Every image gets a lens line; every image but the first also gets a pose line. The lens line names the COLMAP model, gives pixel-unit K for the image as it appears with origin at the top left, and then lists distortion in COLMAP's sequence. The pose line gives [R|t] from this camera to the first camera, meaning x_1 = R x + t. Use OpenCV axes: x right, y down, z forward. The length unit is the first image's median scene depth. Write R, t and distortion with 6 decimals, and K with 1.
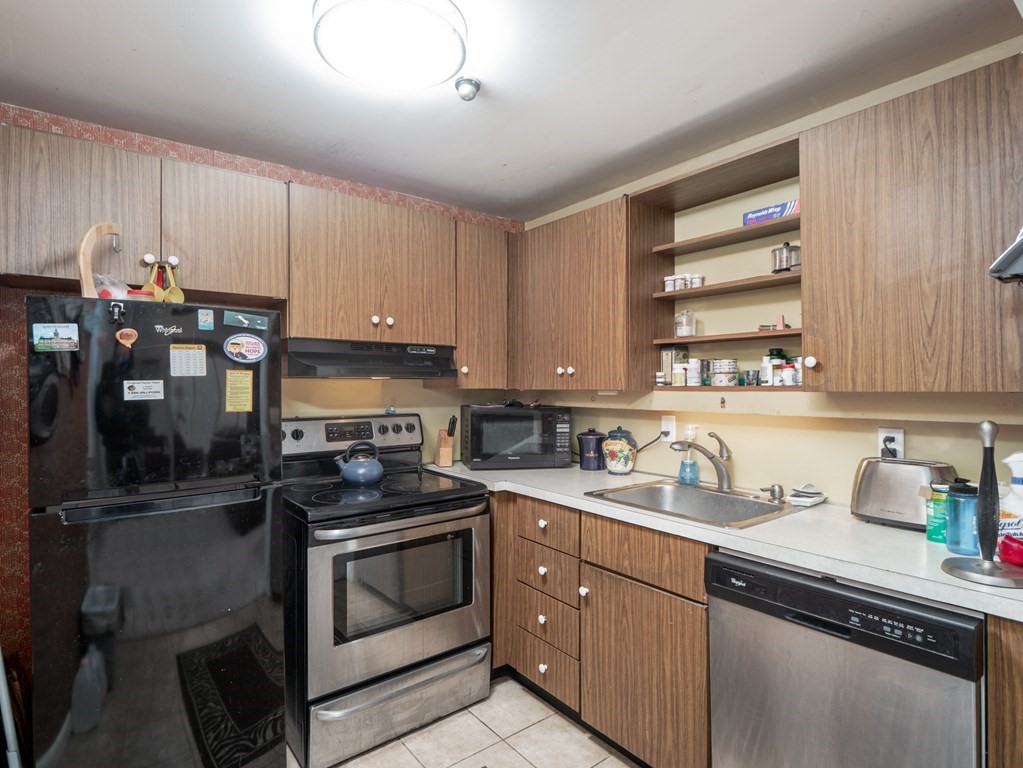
lens RADIAL K [[538.1, 0, 499.4], [0, 538.1, 386.3], [0, 0, 1]] dist [-0.010806, -0.004751]
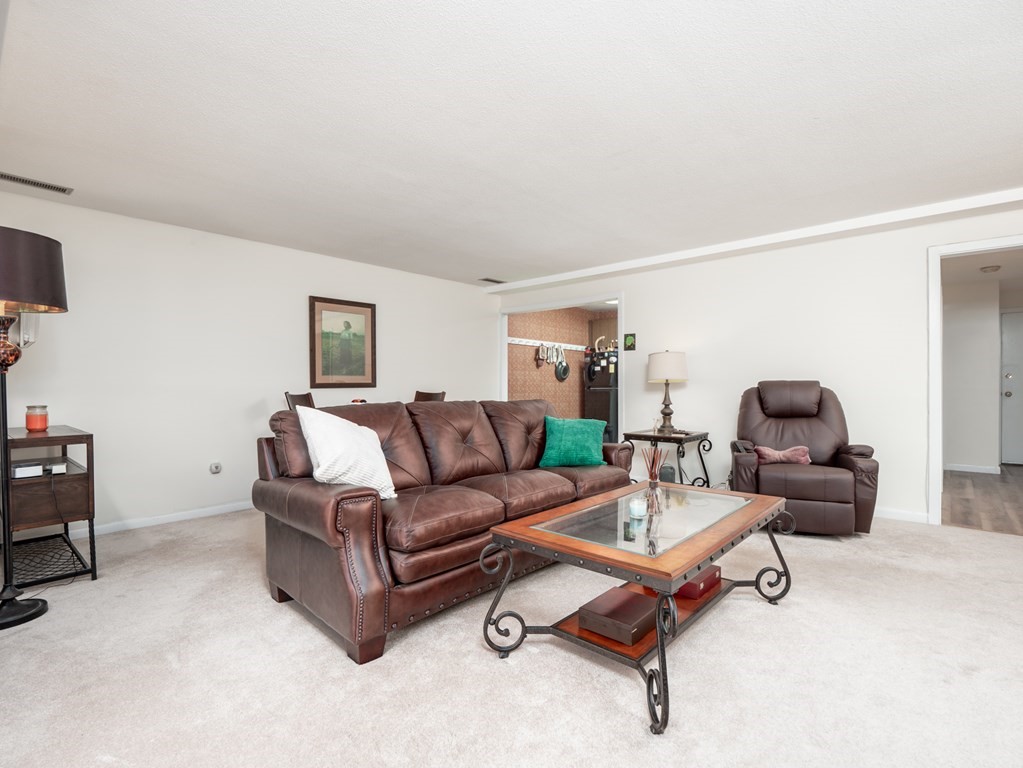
lens RADIAL K [[499.5, 0, 509.1], [0, 499.5, 388.7], [0, 0, 1]] dist [-0.010037, -0.004170]
pose [[0.203451, 0.003826, -0.979078, 3.257340], [-0.001060, 0.999993, 0.003687, 0.153842], [0.979085, 0.000288, 0.203453, -0.729486]]
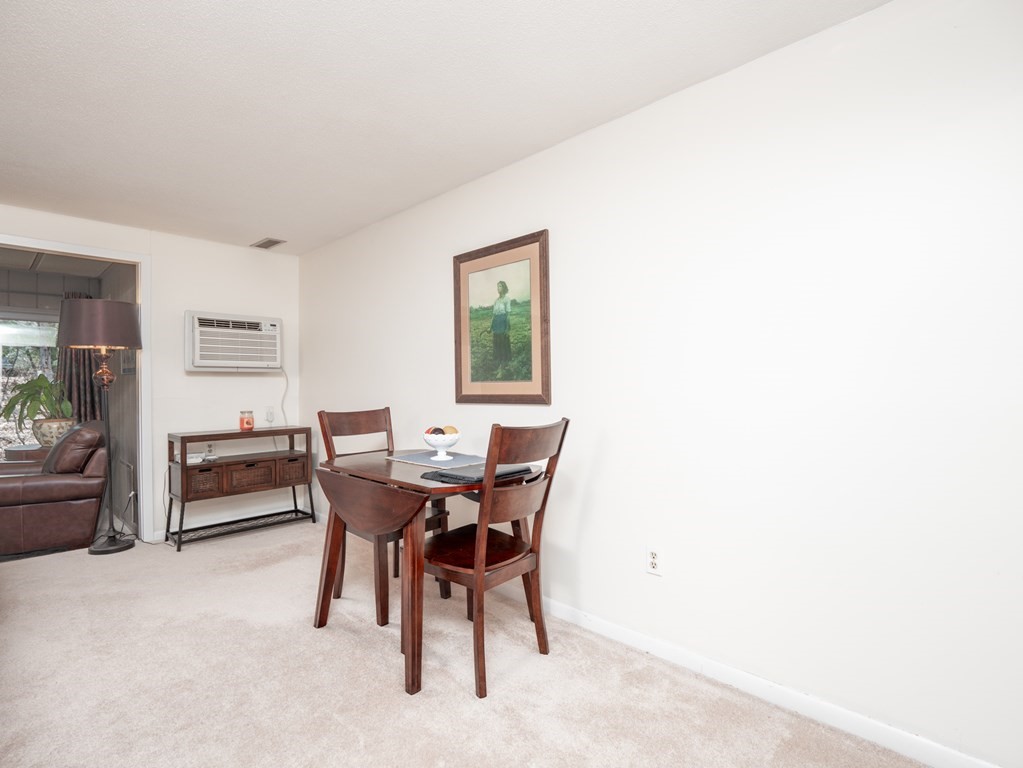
lens RADIAL K [[499.5, 0, 512.5], [0, 499.5, 385.5], [0, 0, 1]] dist [-0.010037, -0.004170]
pose [[-0.985858, 0.005984, -0.167478, 0.762988], [0.004786, 0.999960, 0.007557, 0.097837], [0.167516, 0.006648, -0.985847, 0.364296]]
